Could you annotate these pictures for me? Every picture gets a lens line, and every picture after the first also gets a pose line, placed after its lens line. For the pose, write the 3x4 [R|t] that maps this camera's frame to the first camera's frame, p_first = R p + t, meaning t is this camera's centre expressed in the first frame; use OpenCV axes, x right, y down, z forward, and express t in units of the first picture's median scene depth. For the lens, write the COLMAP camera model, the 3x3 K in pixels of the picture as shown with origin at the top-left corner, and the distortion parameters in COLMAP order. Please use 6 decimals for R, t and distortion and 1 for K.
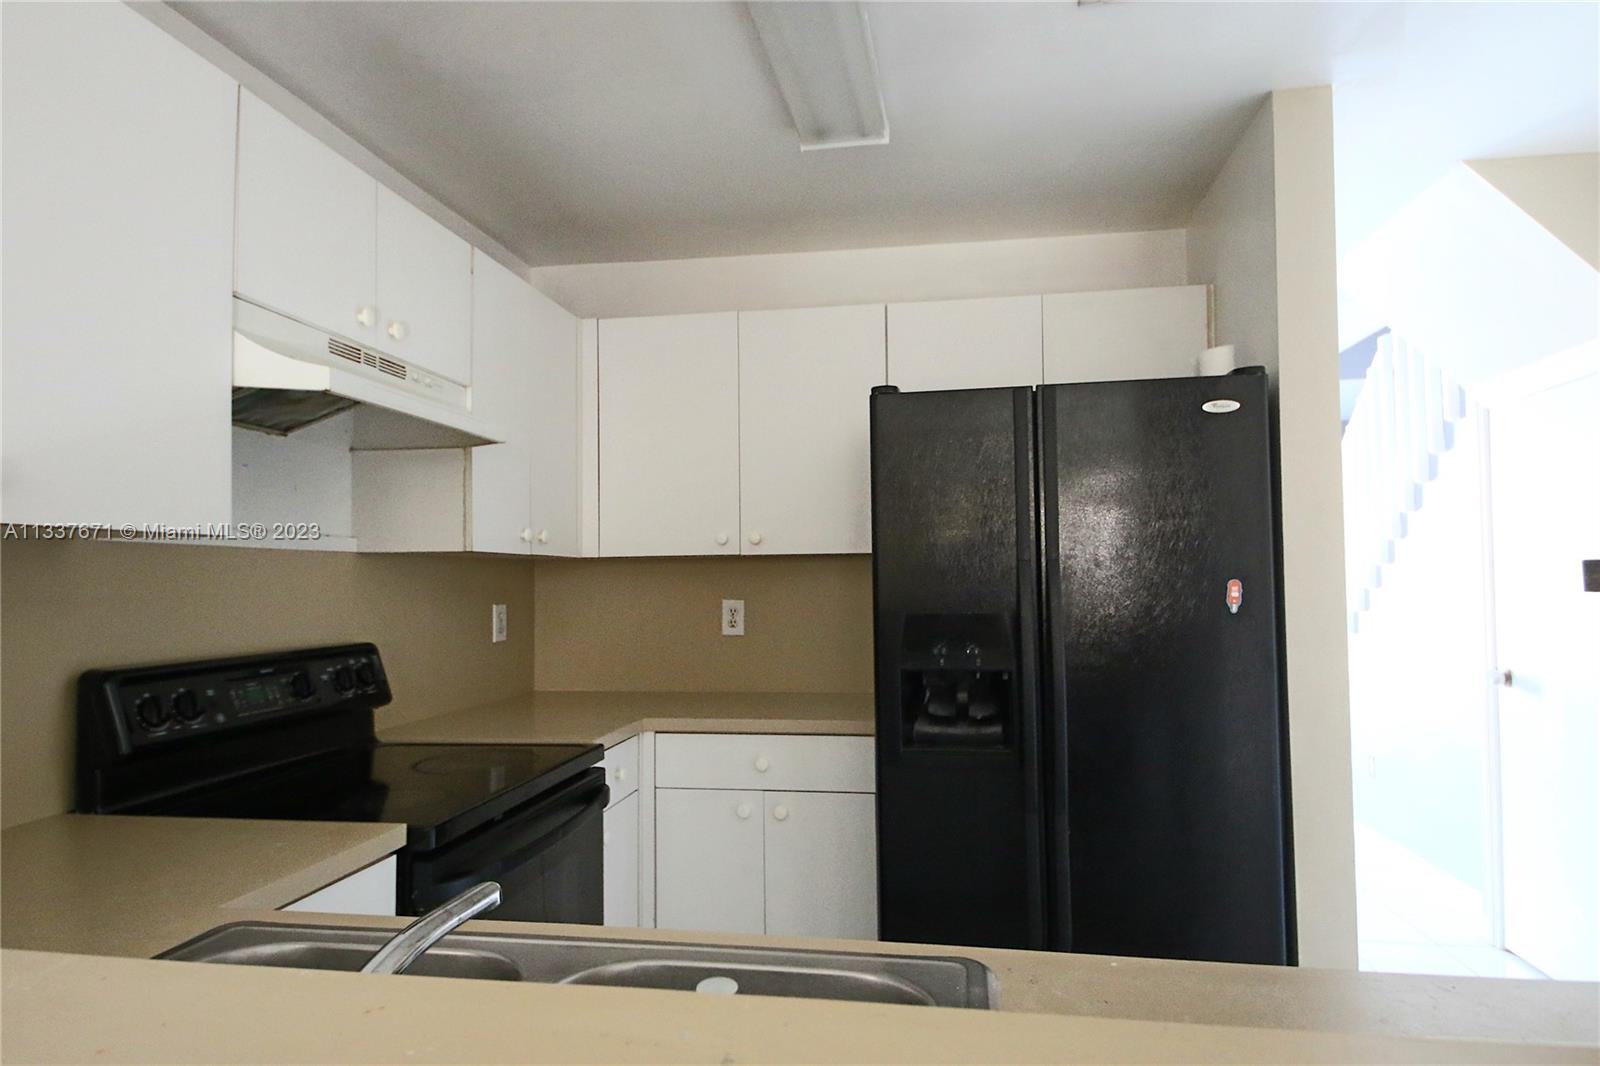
lens RADIAL K [[958.5, 0, 800.0], [0, 958.5, 533.0], [0, 0, 1]] dist [0.008629, 0.000879]
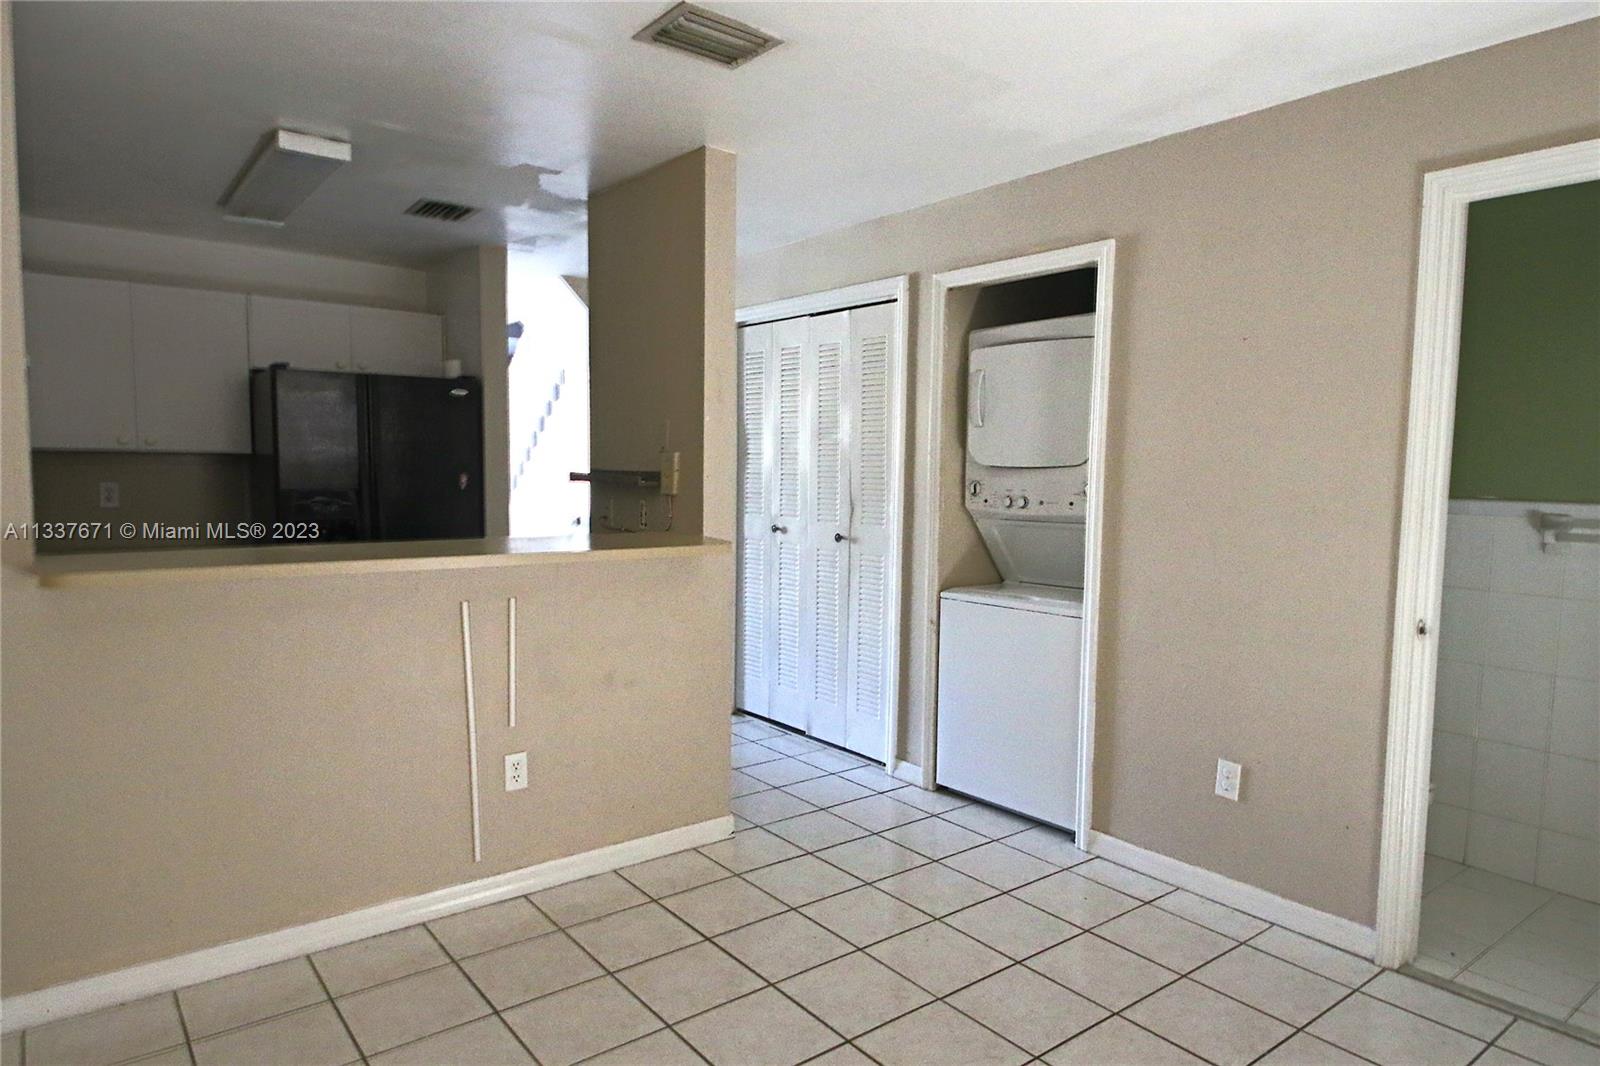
lens RADIAL K [[940.5, 0, 808.6], [0, 940.5, 540.5], [0, 0, 1]] dist [0.015798, -0.001770]
pose [[0.681938, -0.060427, 0.728910, -0.406556], [-0.056435, 0.989263, 0.134809, -0.092236], [-0.729230, -0.133067, 0.671206, -0.723023]]
